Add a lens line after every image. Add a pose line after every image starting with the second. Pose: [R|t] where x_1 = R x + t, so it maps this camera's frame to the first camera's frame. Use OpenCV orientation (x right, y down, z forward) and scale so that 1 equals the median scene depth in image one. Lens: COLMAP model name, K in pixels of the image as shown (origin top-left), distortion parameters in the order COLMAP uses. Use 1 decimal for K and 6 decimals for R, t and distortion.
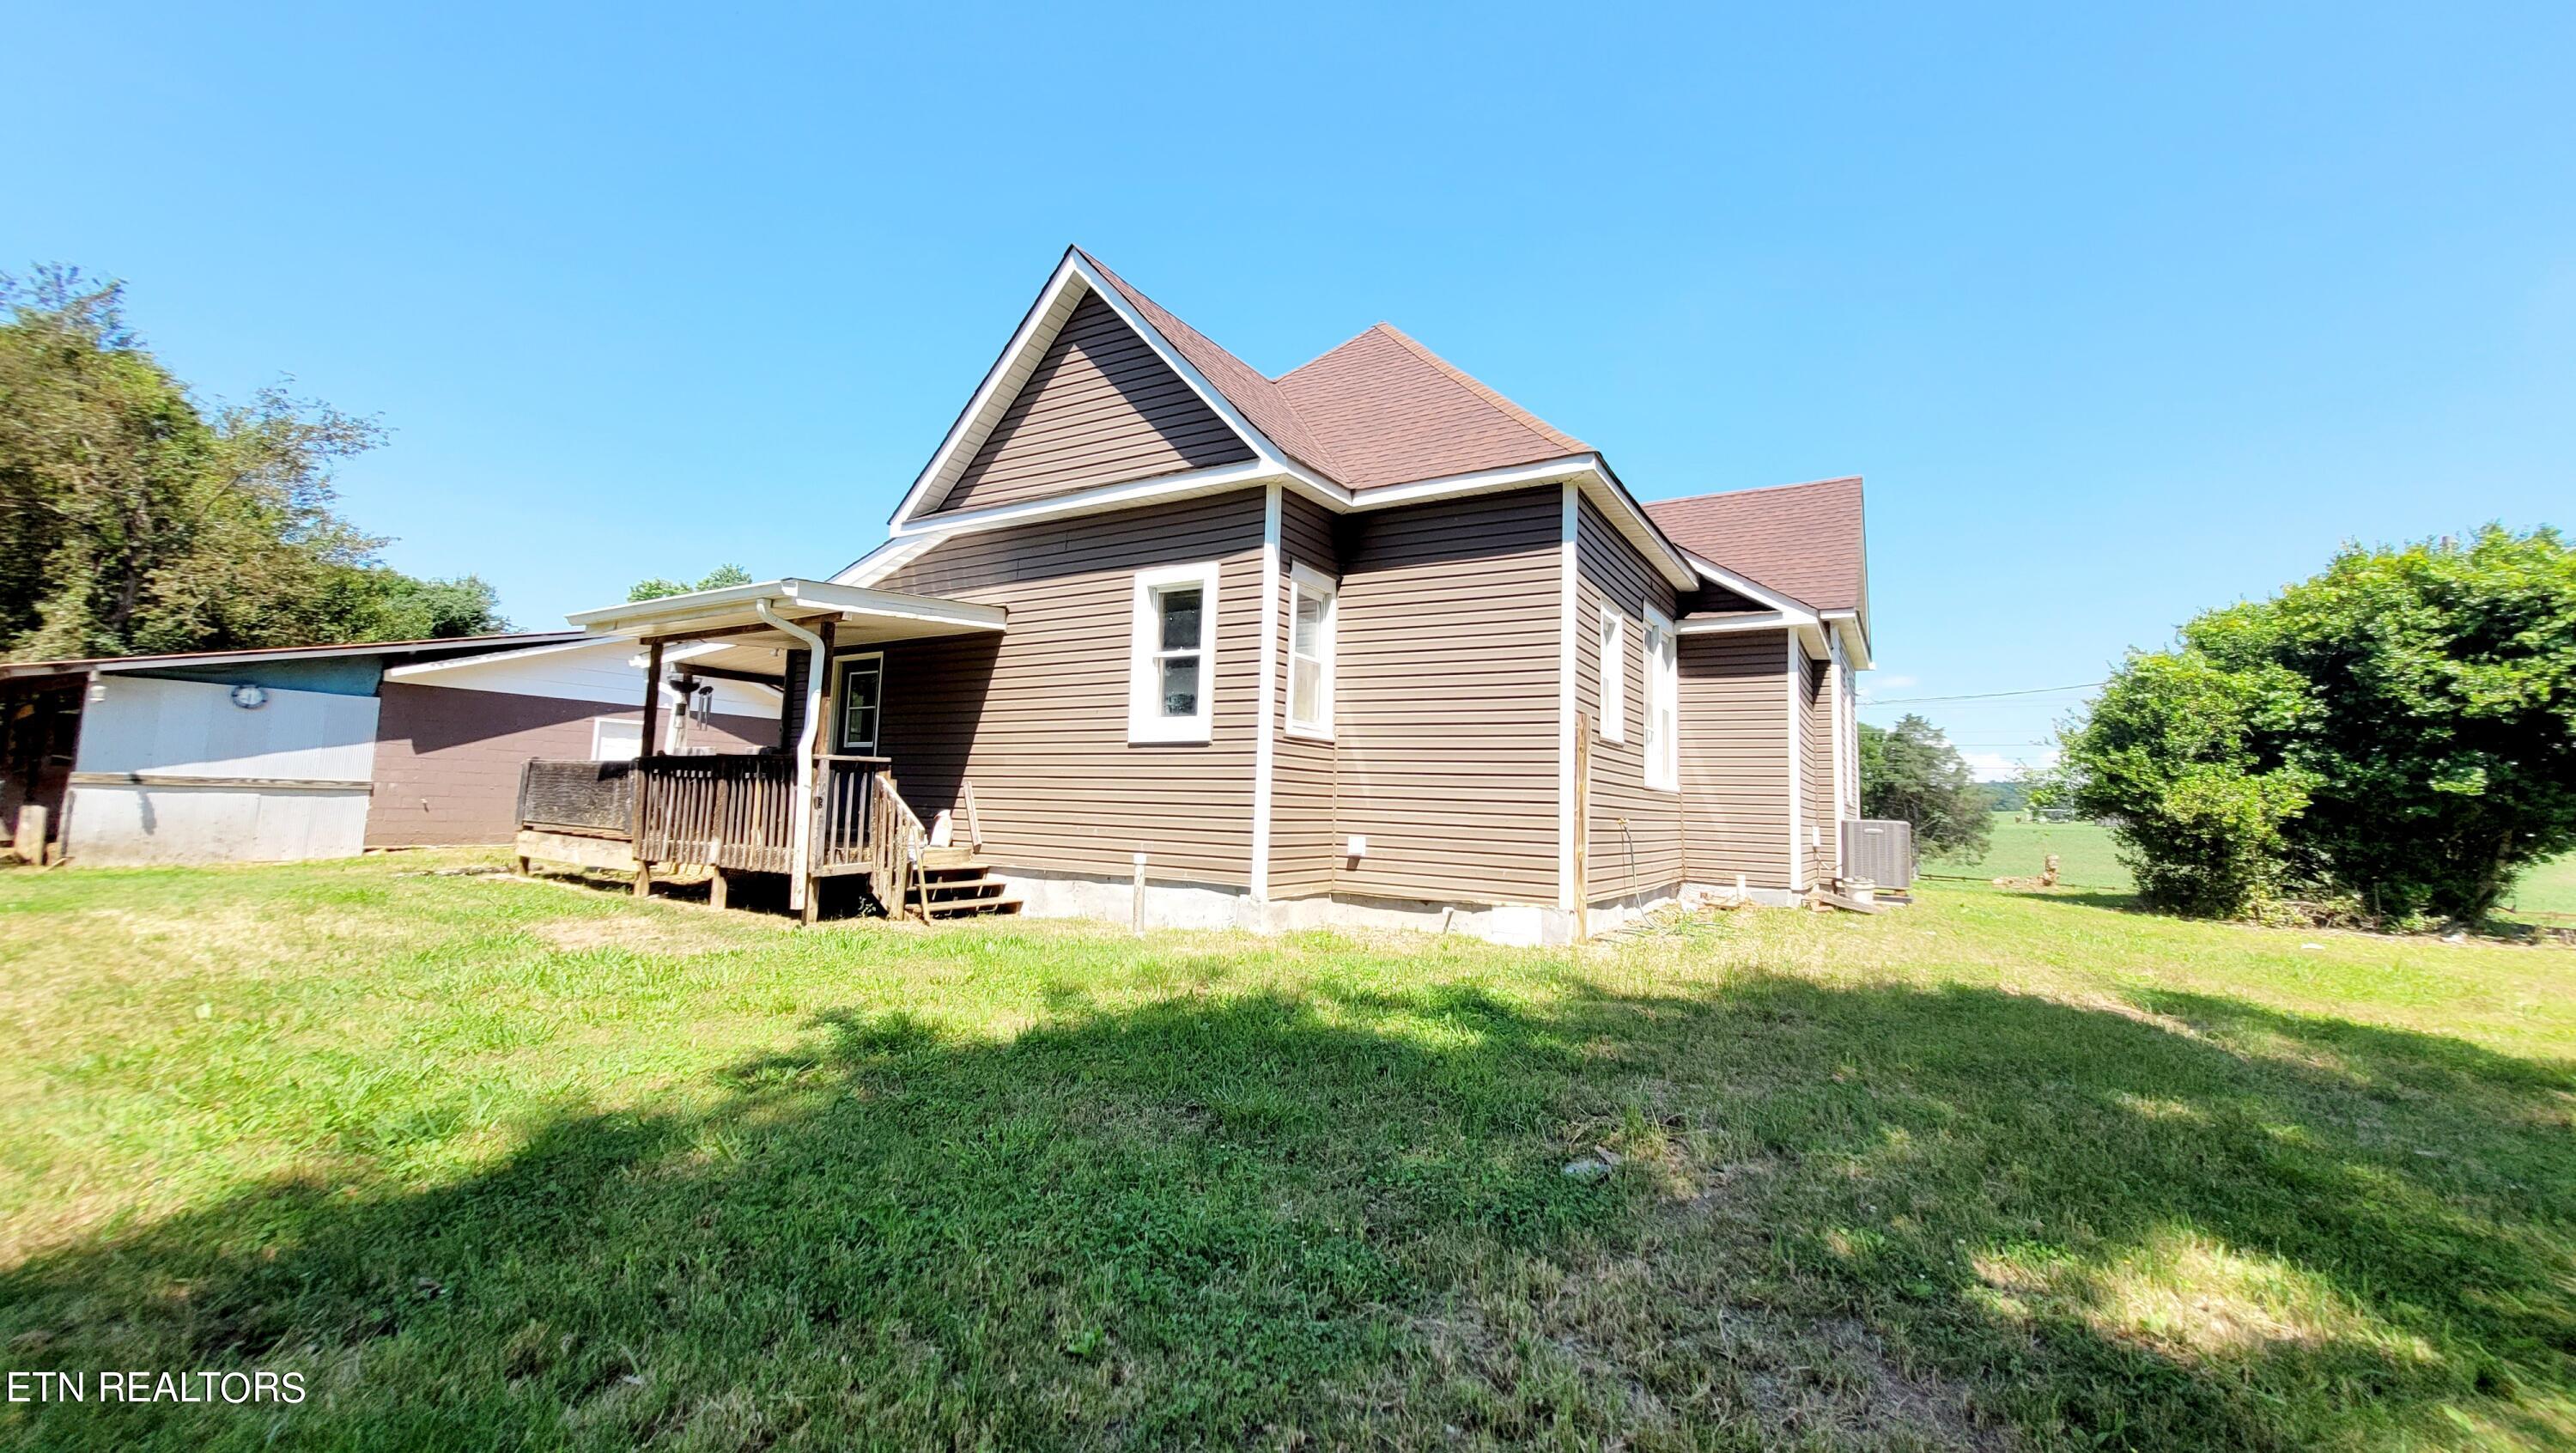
lens RADIAL K [[1015.4, 0, 1292.3], [0, 1015.4, 723.4], [0, 0, 1]] dist [-0.003222, -0.001930]
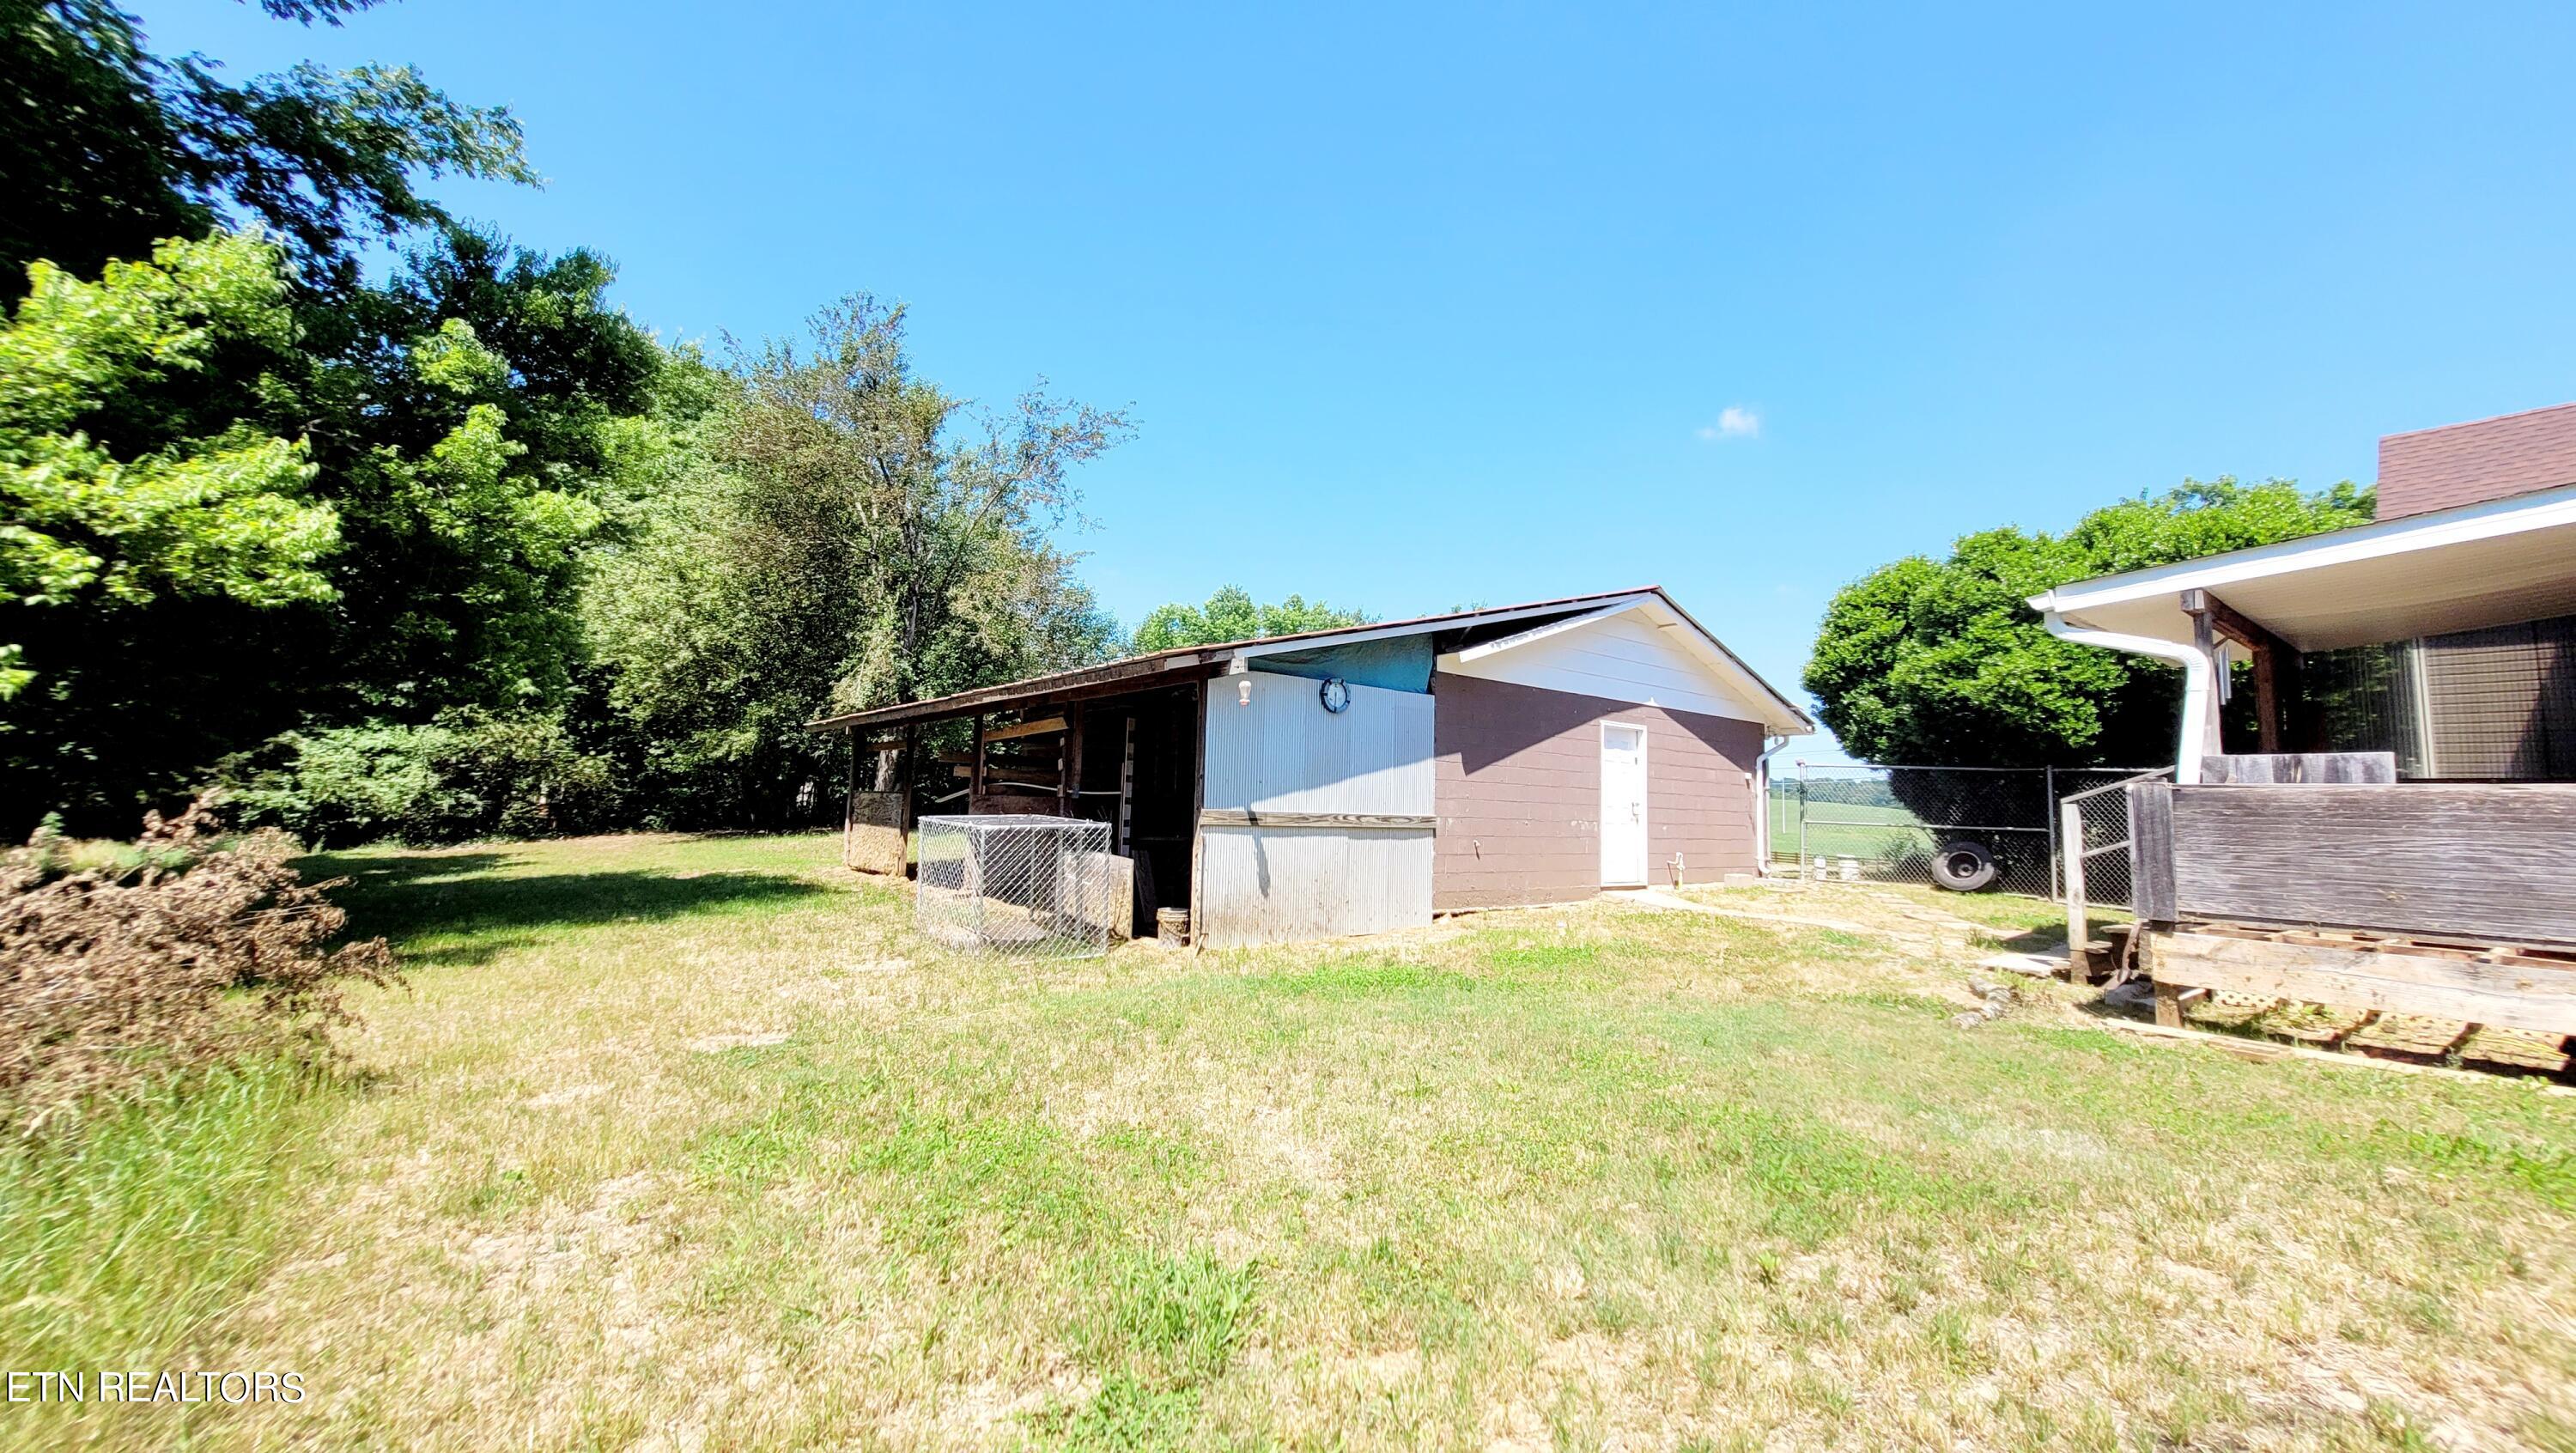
lens RADIAL K [[1015.4, 0, 1284.9], [0, 1015.4, 720.3], [0, 0, 1]] dist [-0.003222, -0.001930]
pose [[0.942043, -0.041260, -0.332944, -0.778063], [0.034085, 0.999044, -0.027364, 0.007471], [0.333755, 0.014429, 0.942549, 0.311751]]
